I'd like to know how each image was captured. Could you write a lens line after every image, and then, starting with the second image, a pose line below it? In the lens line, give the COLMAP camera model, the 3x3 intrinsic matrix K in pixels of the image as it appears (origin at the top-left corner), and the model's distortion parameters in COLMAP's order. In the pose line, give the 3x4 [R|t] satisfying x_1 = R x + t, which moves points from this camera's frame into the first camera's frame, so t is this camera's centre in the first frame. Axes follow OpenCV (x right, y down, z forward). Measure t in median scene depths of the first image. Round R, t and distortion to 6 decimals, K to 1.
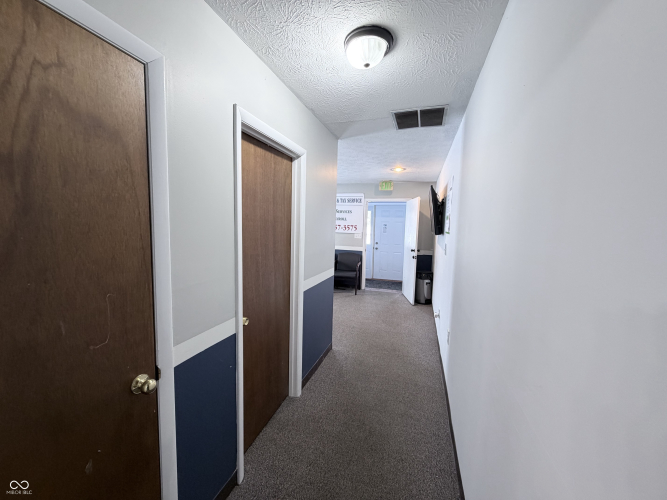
lens RADIAL K [[270.0, 0, 333.5], [0, 270.0, 250.0], [0, 0, 1]] dist [0.001121, 0.000054]
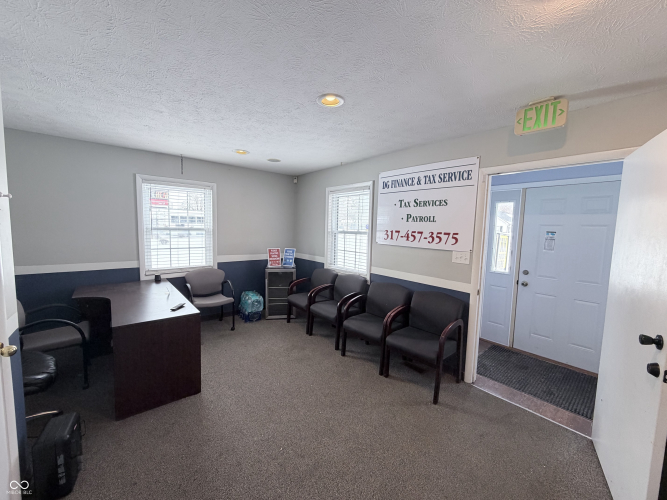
lens RADIAL K [[270.0, 0, 333.5], [0, 270.0, 250.0], [0, 0, 1]] dist [0.001121, 0.000054]
pose [[0.851650, 0.043732, -0.522283, 0.142143], [-0.055324, 0.998447, -0.006612, -0.049376], [0.521183, 0.034526, 0.852747, 0.521473]]
